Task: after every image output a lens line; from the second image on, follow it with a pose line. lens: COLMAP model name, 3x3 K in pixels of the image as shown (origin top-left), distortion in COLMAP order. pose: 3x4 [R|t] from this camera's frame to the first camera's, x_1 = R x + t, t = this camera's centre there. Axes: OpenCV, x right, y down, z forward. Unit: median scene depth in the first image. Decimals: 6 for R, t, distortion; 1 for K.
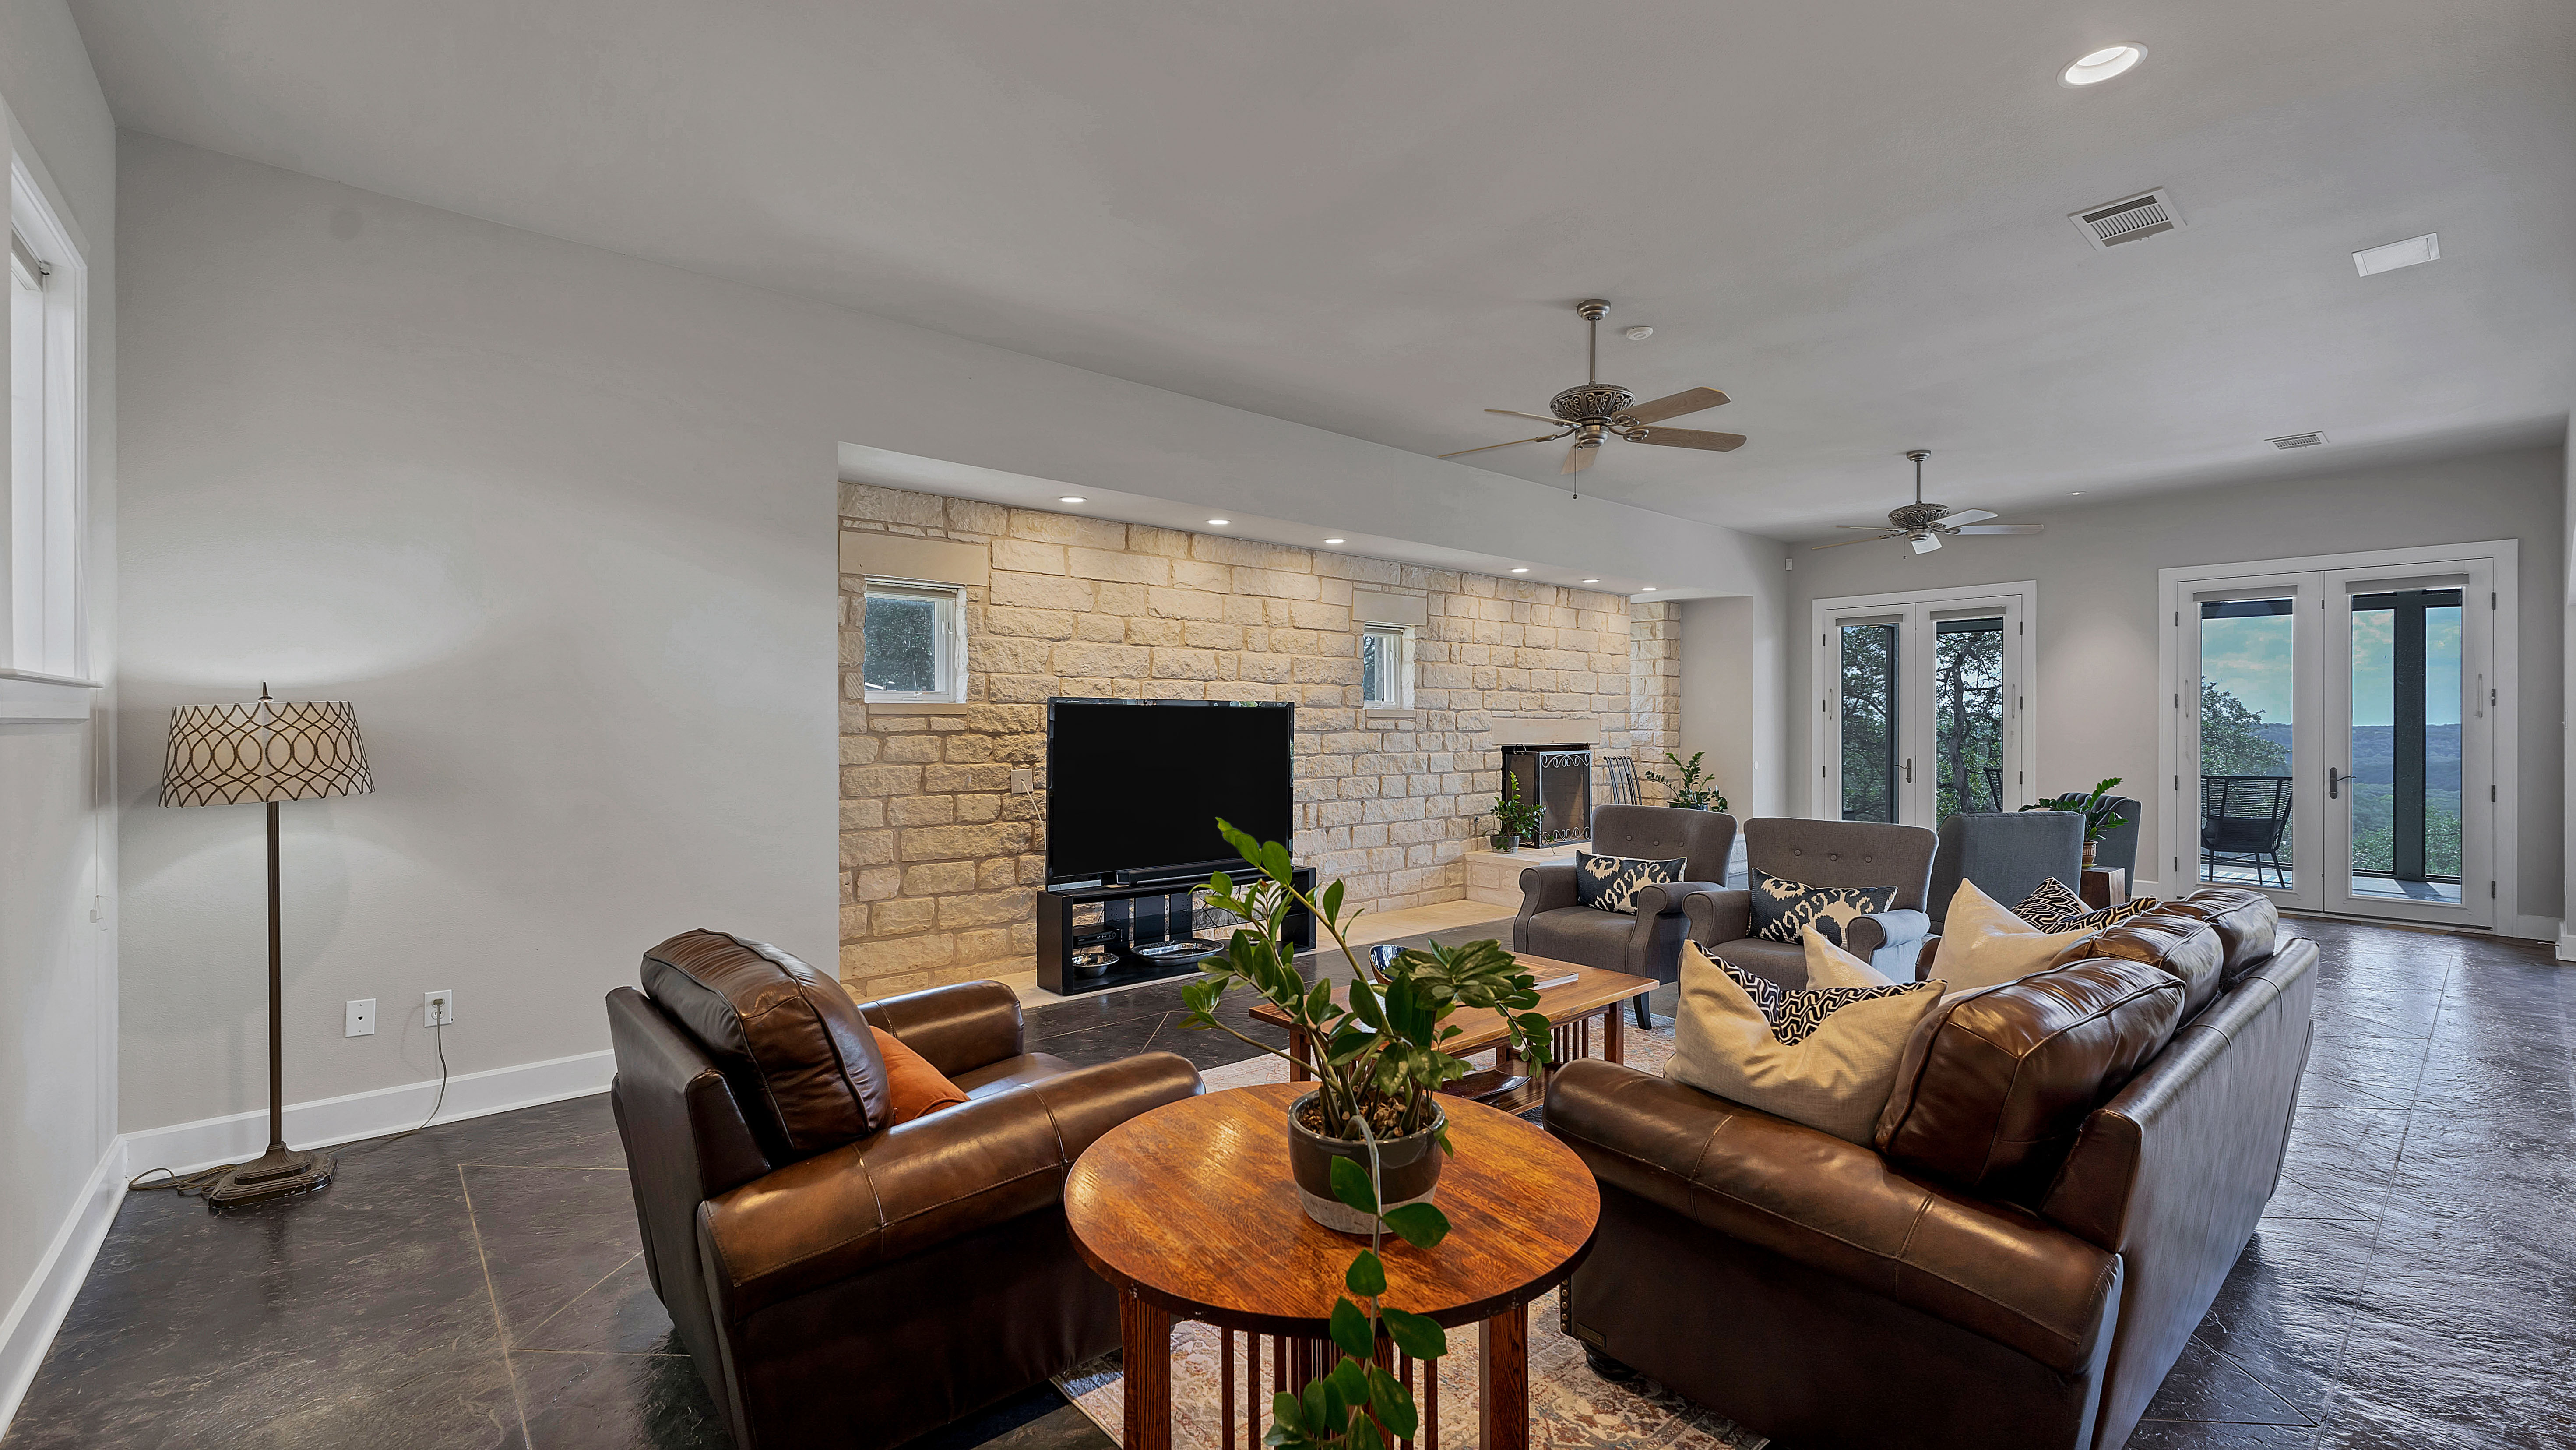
lens RADIAL K [[1056.7, 0, 1284.4], [0, 1056.7, 728.4], [0, 0, 1]] dist [-0.000525, -0.000103]
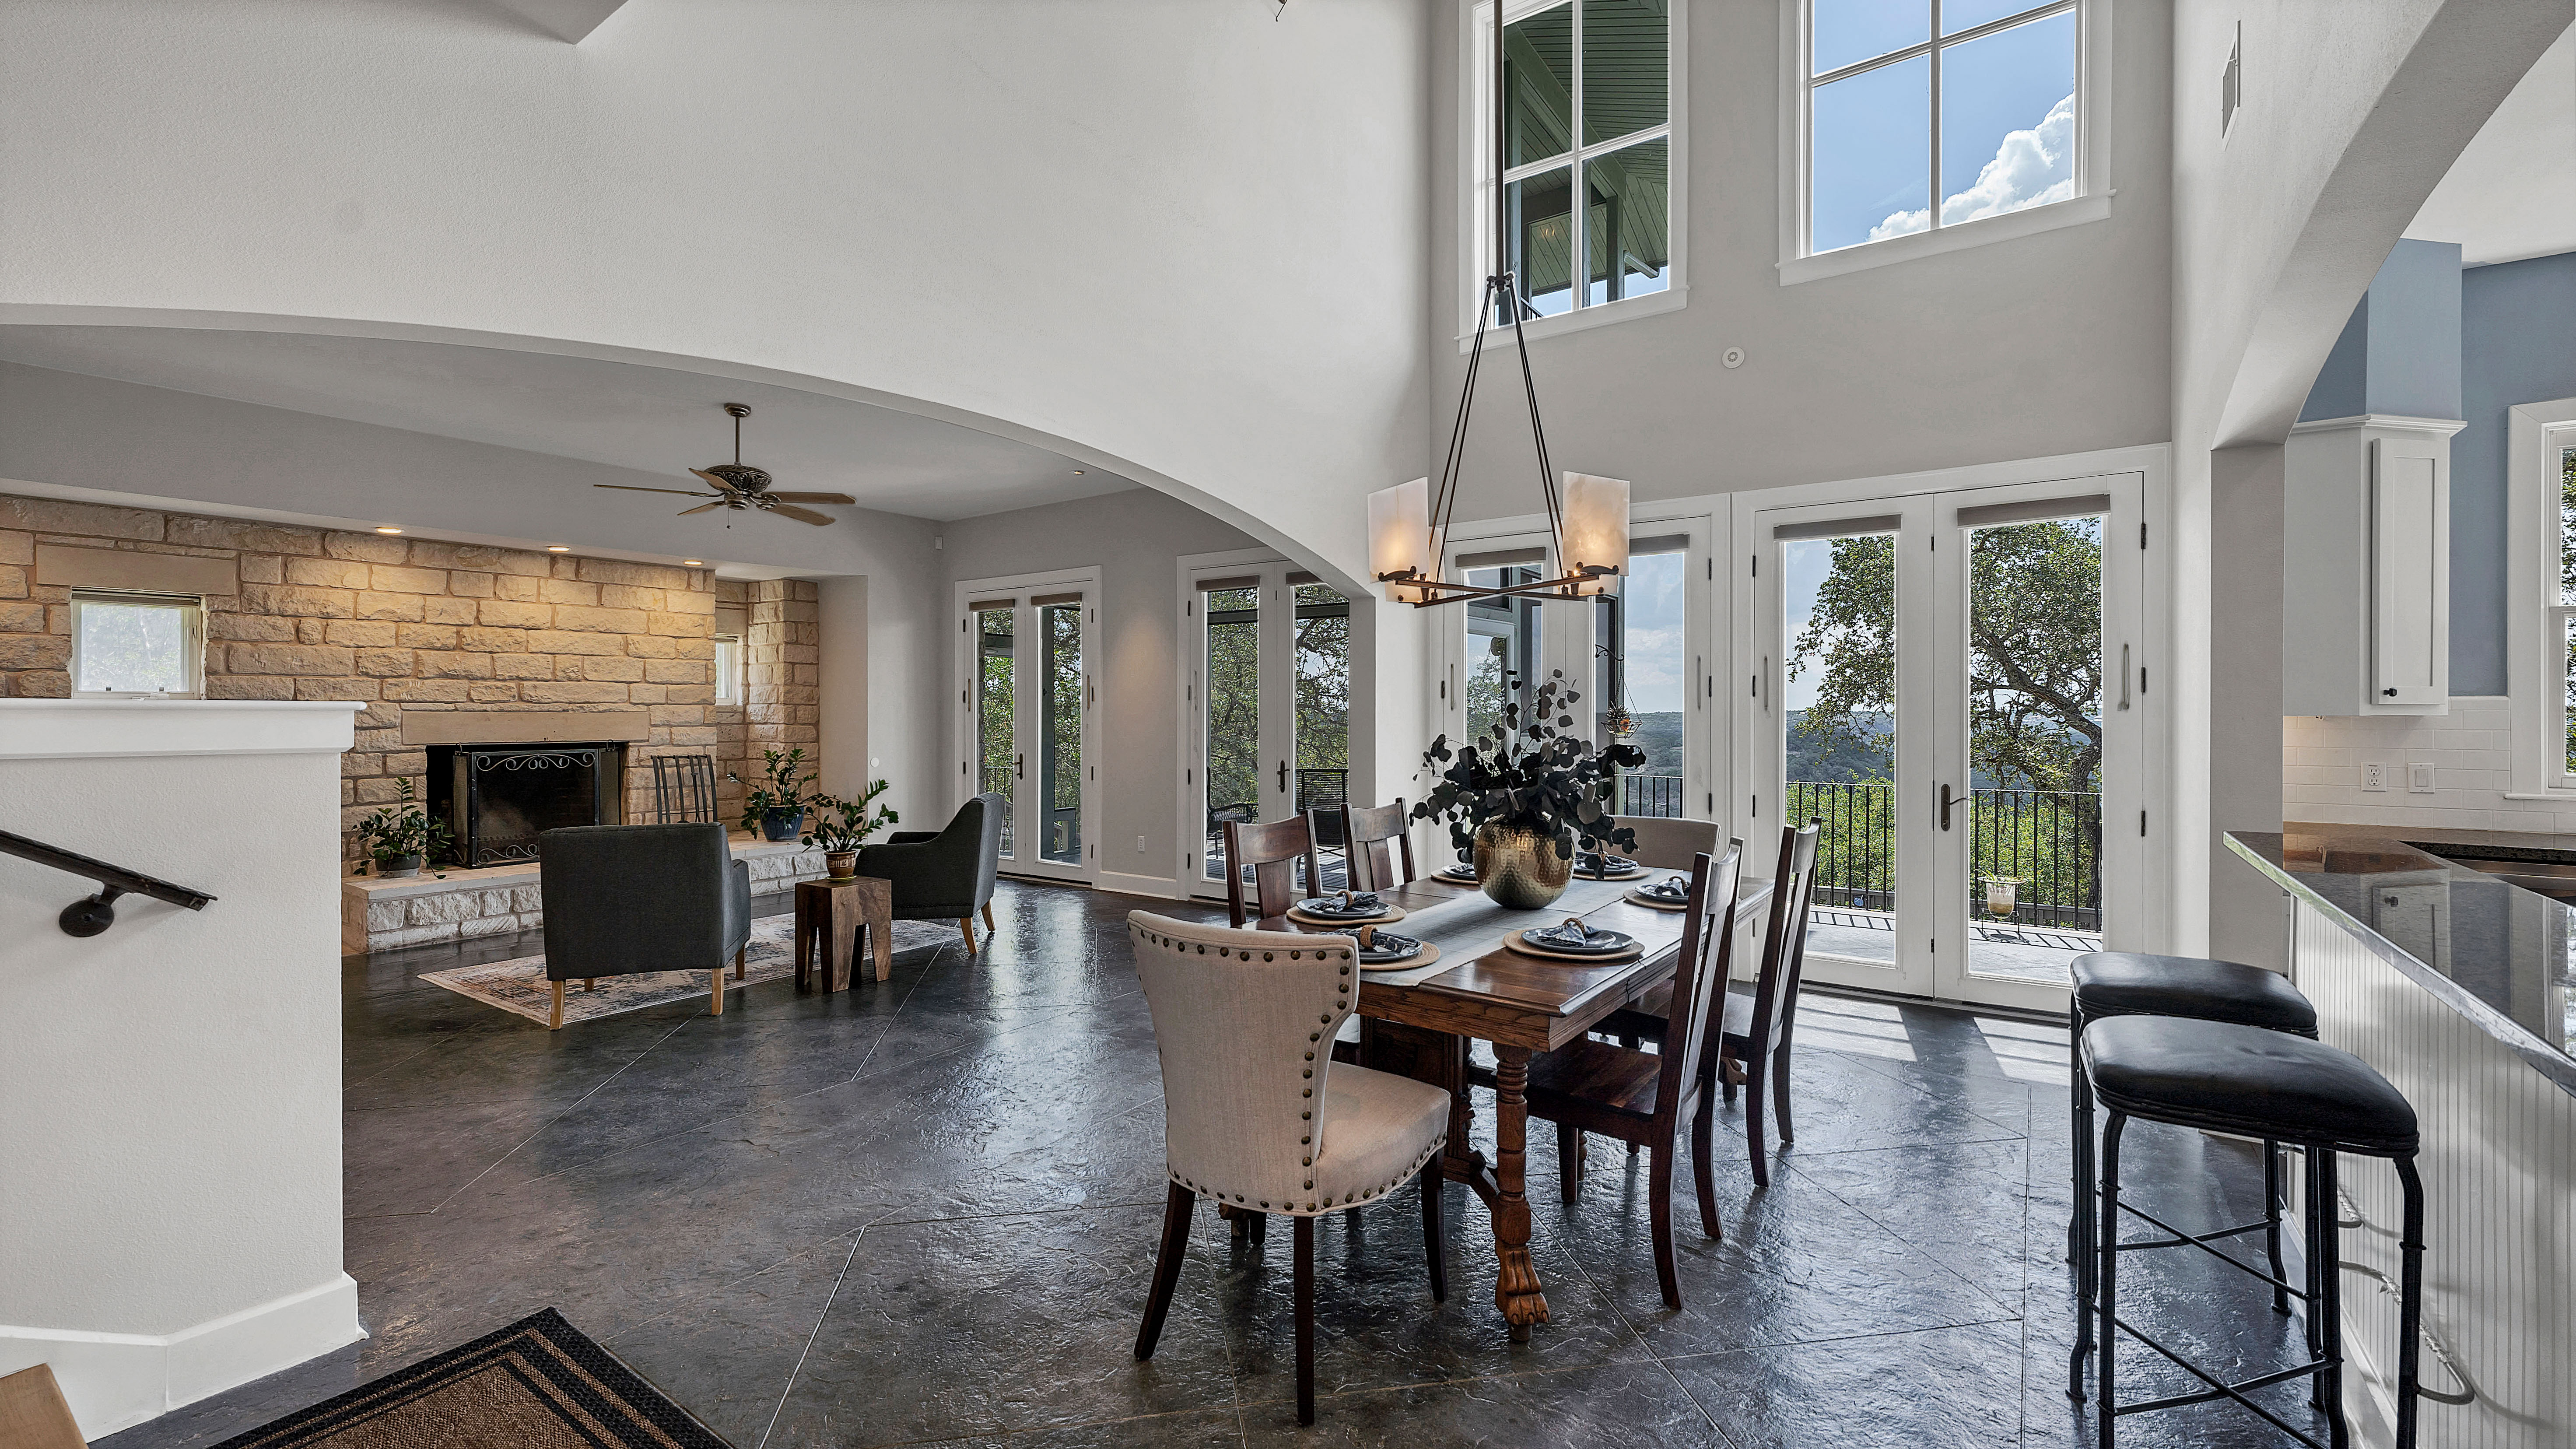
lens RADIAL K [[1056.6, 0, 1286.4], [0, 1056.6, 713.0], [0, 0, 1]] dist [-0.000525, -0.000103]
pose [[0.969416, -0.002731, 0.245408, 0.715400], [0.003931, 0.999983, -0.004398, -0.002709], [-0.245391, 0.005228, 0.969410, 0.040541]]
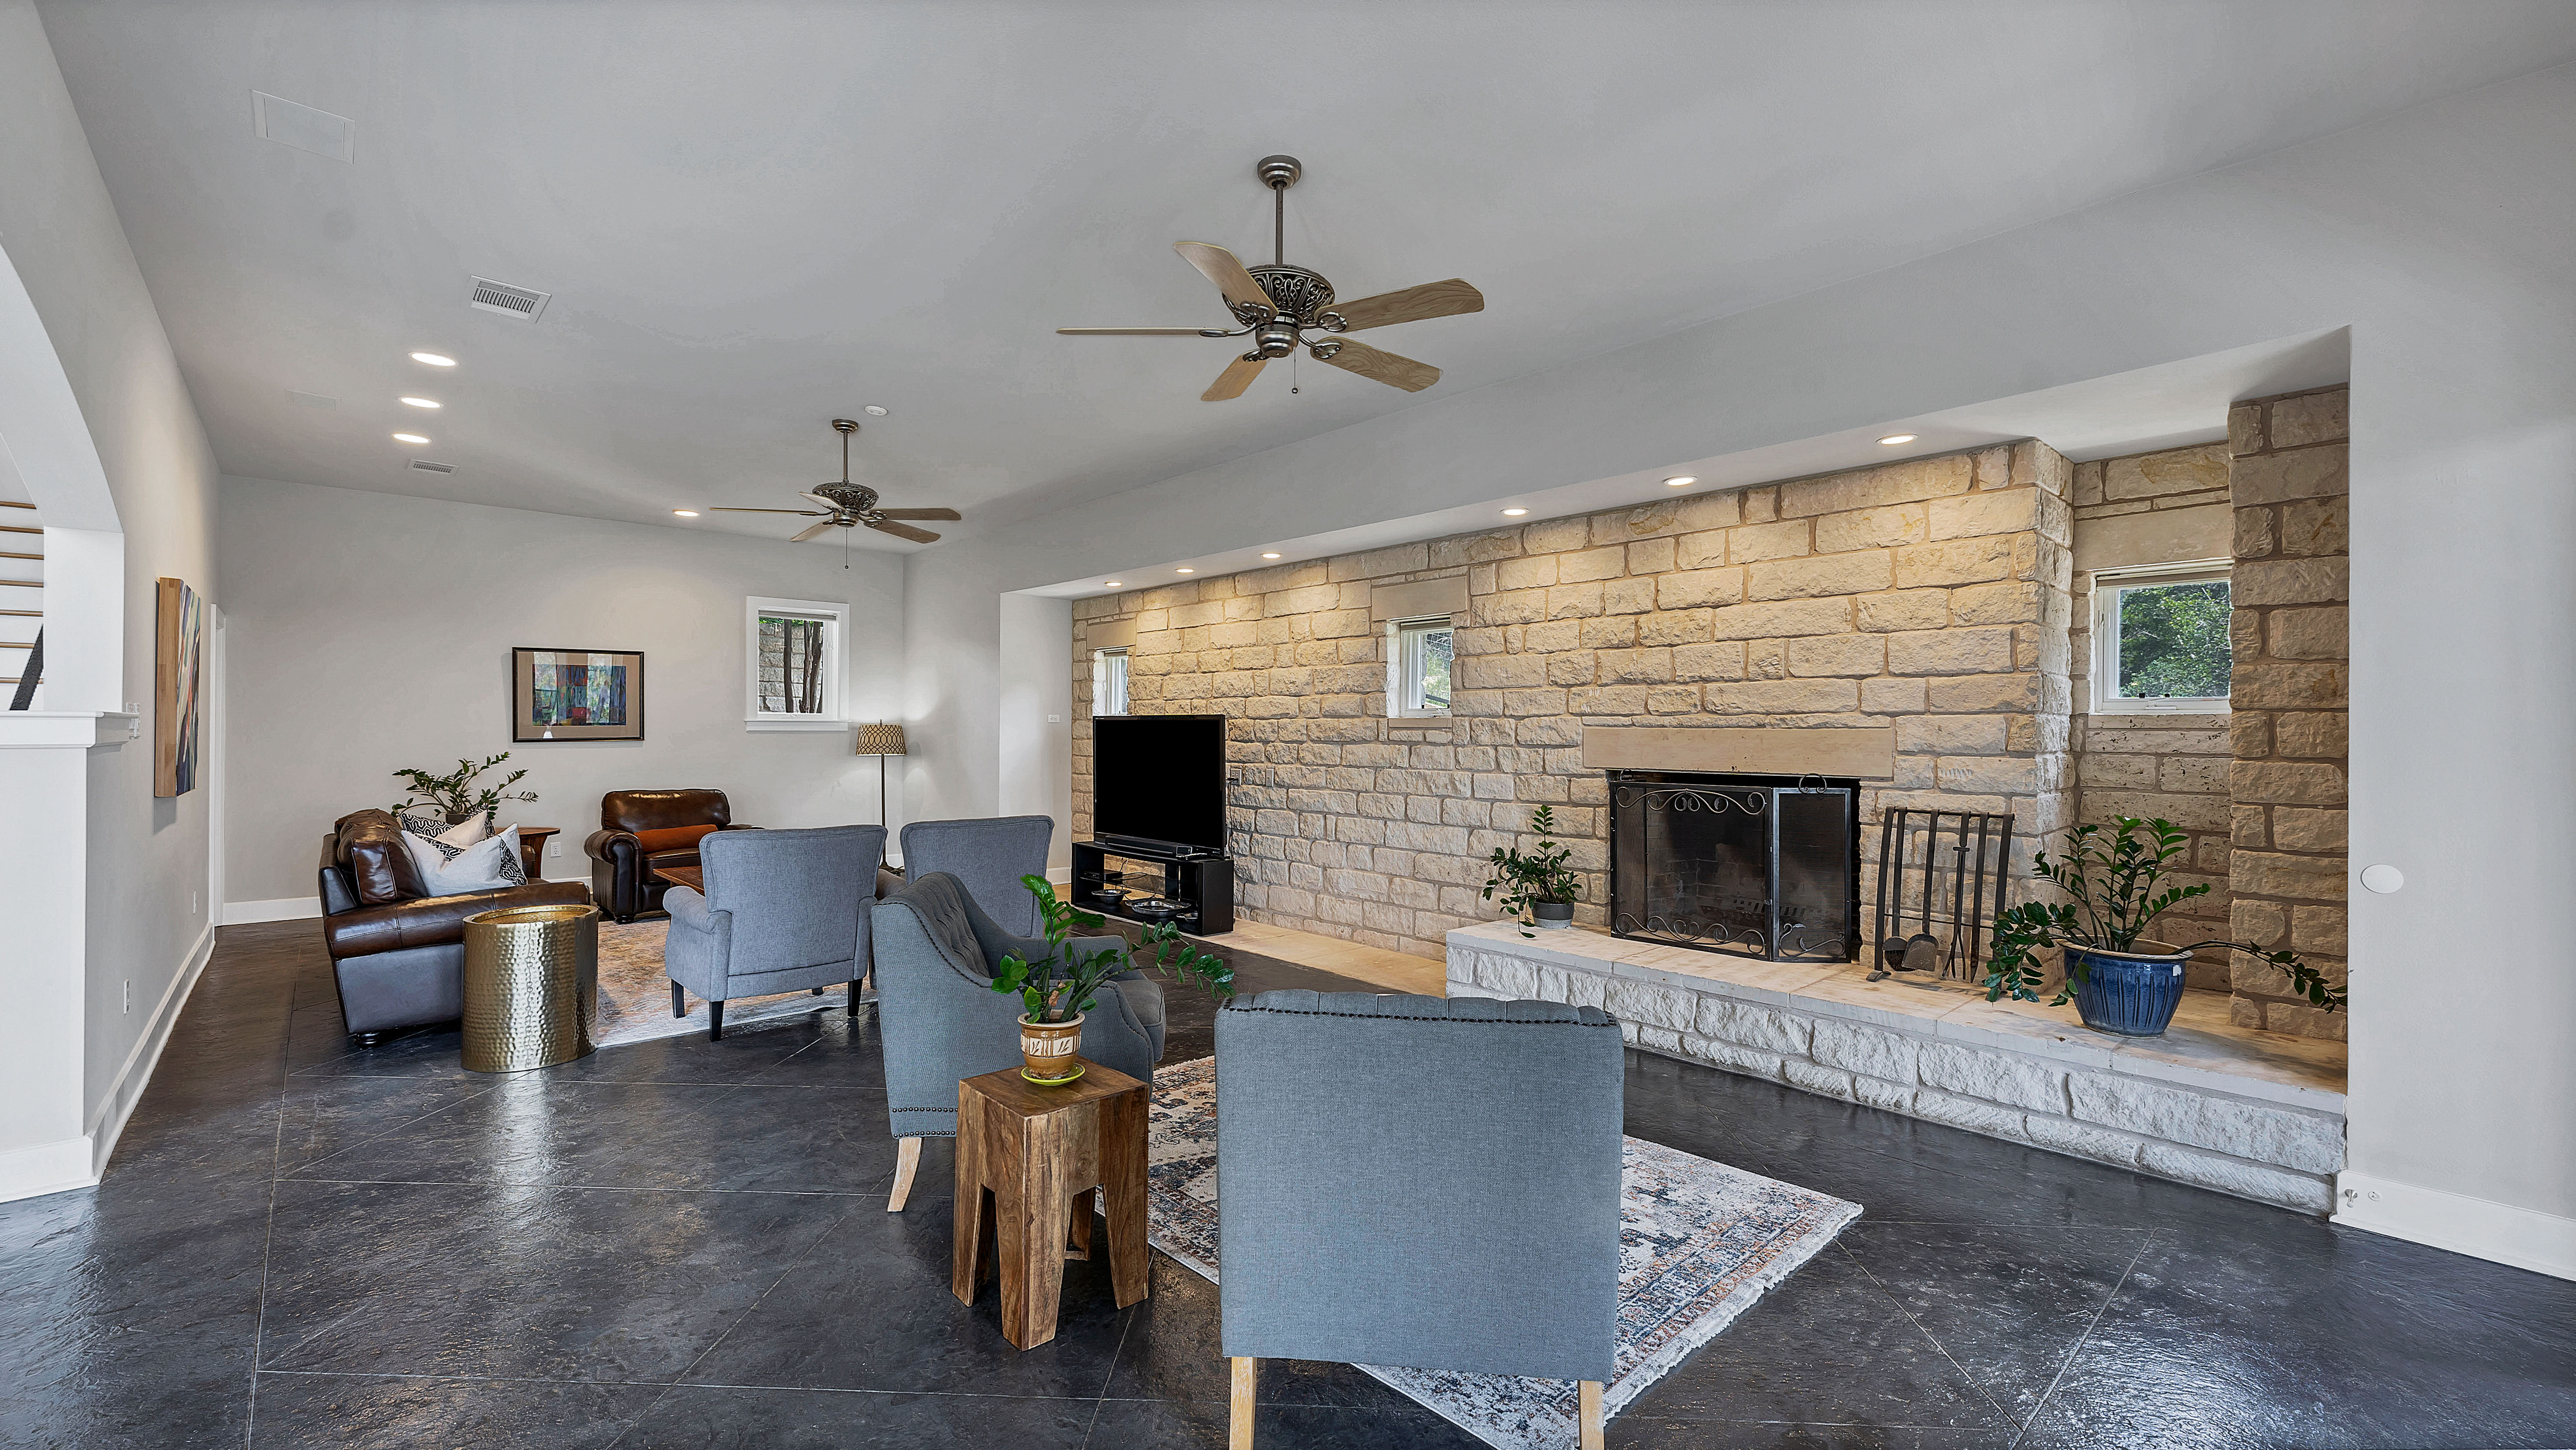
lens RADIAL K [[1056.4, 0, 1285.5], [0, 1056.4, 731.3], [0, 0, 1]] dist [-0.000525, -0.000103]
pose [[0.031737, -0.002994, -0.999492, 0.931302], [-0.010657, 0.999938, -0.003334, -0.003561], [0.999439, 0.010757, 0.031703, 0.855203]]
